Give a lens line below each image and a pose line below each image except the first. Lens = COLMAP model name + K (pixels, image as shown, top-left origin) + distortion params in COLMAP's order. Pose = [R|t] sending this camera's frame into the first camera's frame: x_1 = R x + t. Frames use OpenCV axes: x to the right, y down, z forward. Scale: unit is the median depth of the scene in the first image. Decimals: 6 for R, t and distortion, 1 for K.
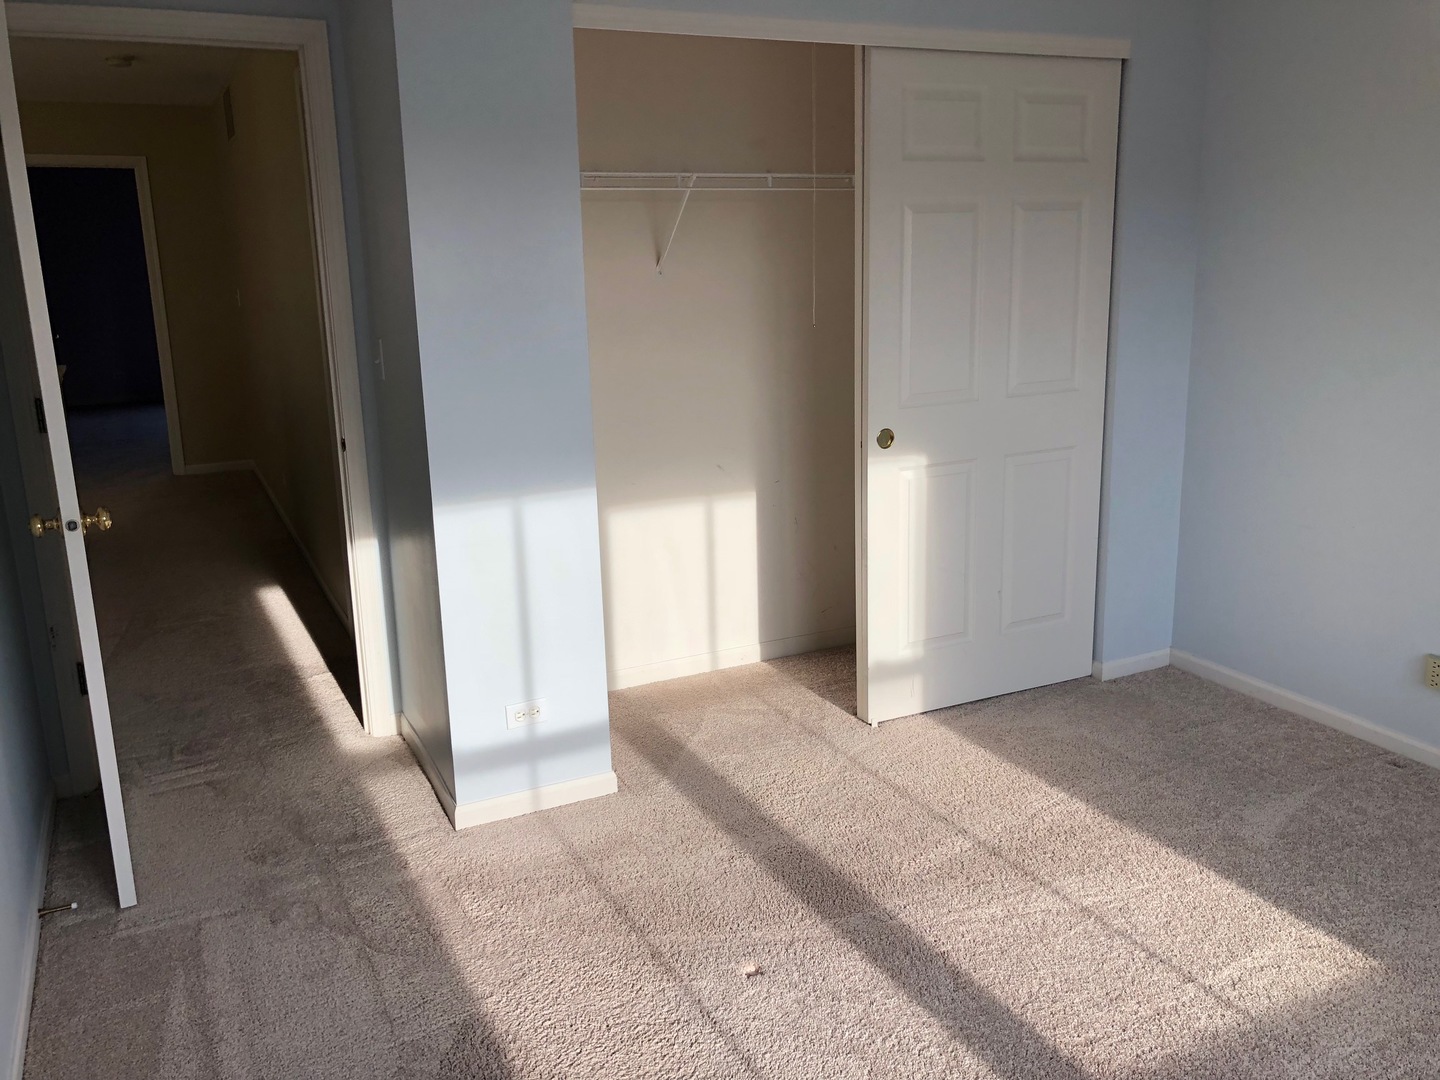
lens RADIAL K [[1190.6, 0, 721.7], [0, 1190.6, 541.6], [0, 0, 1]] dist [0.043515, 0.003862]
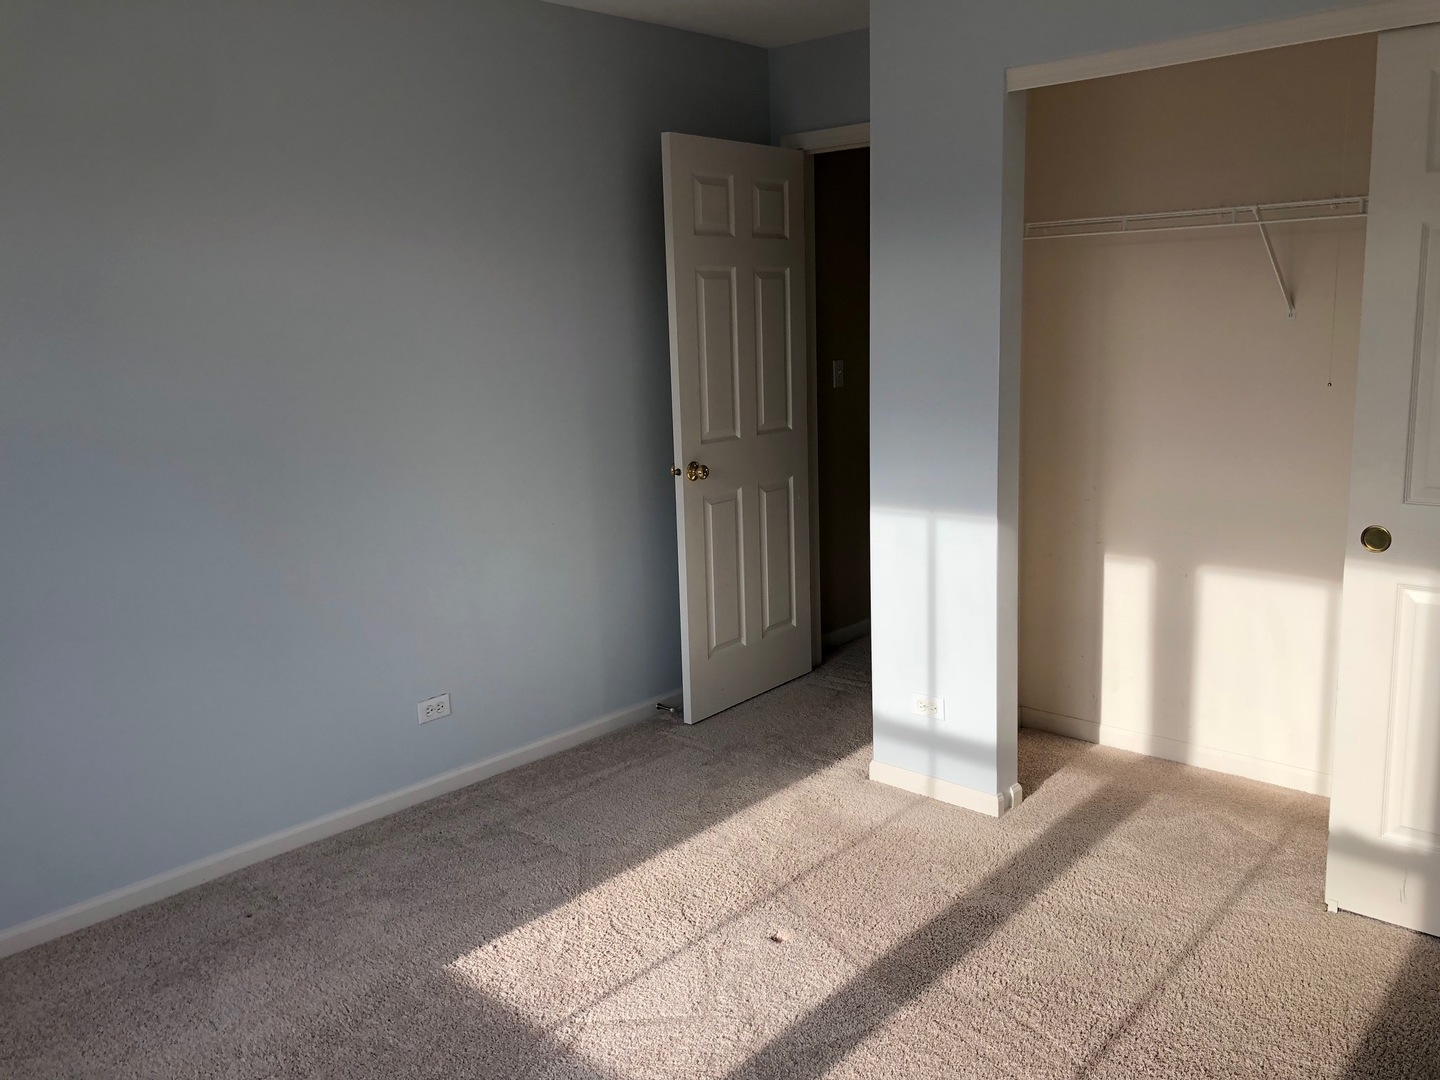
lens RADIAL K [[1190.6, 0, 721.7], [0, 1190.6, 536.0], [0, 0, 1]] dist [0.043515, 0.003862]
pose [[0.355883, 0.184956, -0.916045, 0.768146], [-0.206429, 0.971565, 0.115969, -0.102195], [0.911446, 0.147827, 0.383944, 0.367513]]
